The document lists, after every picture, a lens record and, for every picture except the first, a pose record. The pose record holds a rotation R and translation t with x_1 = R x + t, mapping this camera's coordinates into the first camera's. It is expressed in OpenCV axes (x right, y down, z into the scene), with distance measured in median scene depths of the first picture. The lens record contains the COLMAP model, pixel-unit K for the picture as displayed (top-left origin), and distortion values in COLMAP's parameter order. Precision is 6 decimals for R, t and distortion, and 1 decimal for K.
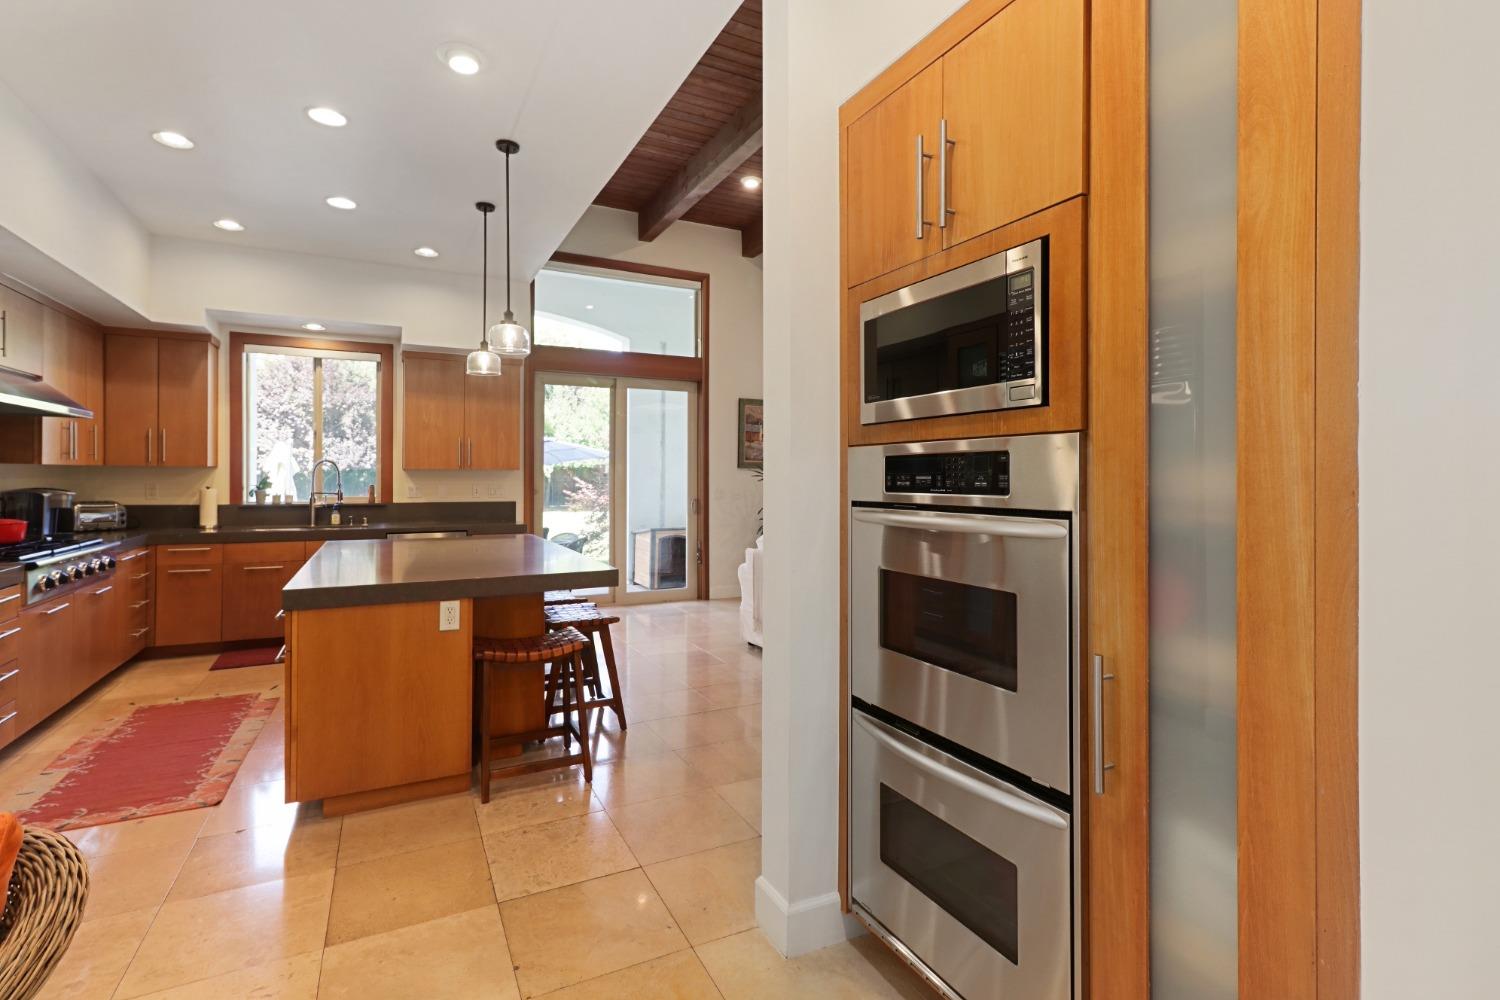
lens RADIAL K [[710.3, 0, 751.6], [0, 710.3, 478.1], [0, 0, 1]] dist [0.007063, 0.000180]
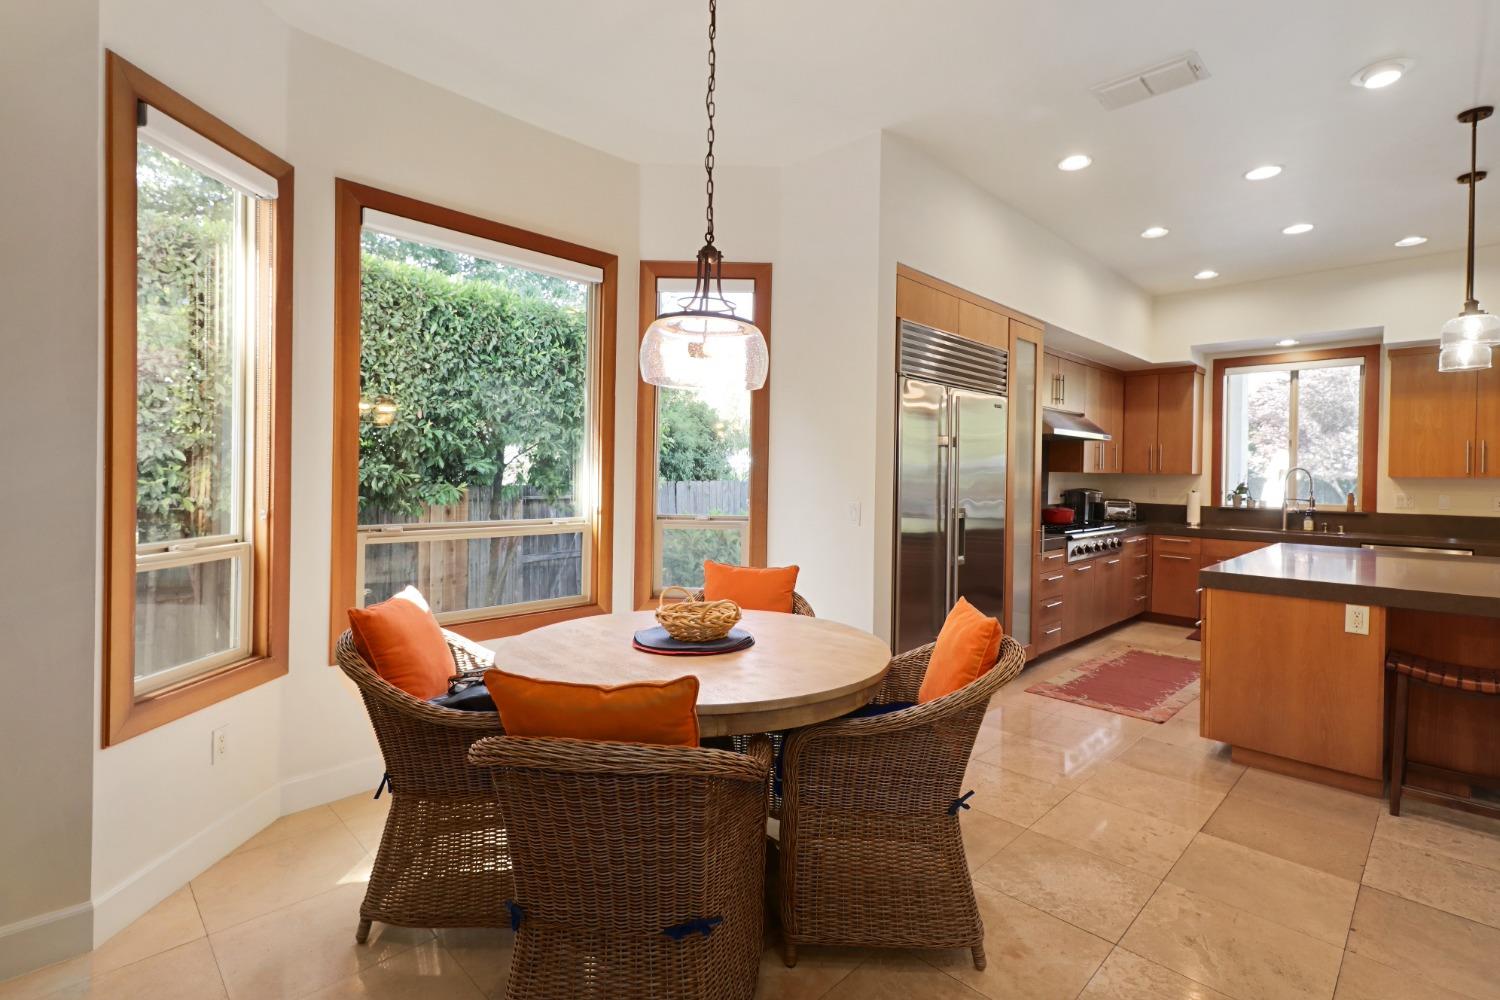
lens RADIAL K [[710.3, 0, 751.6], [0, 710.3, 478.1], [0, 0, 1]] dist [0.007063, 0.000180]
pose [[0.305944, 0.007016, -0.952024, 0.179771], [-0.015272, 0.999880, 0.002461, -0.000737], [0.951927, 0.013786, 0.306015, -0.097356]]
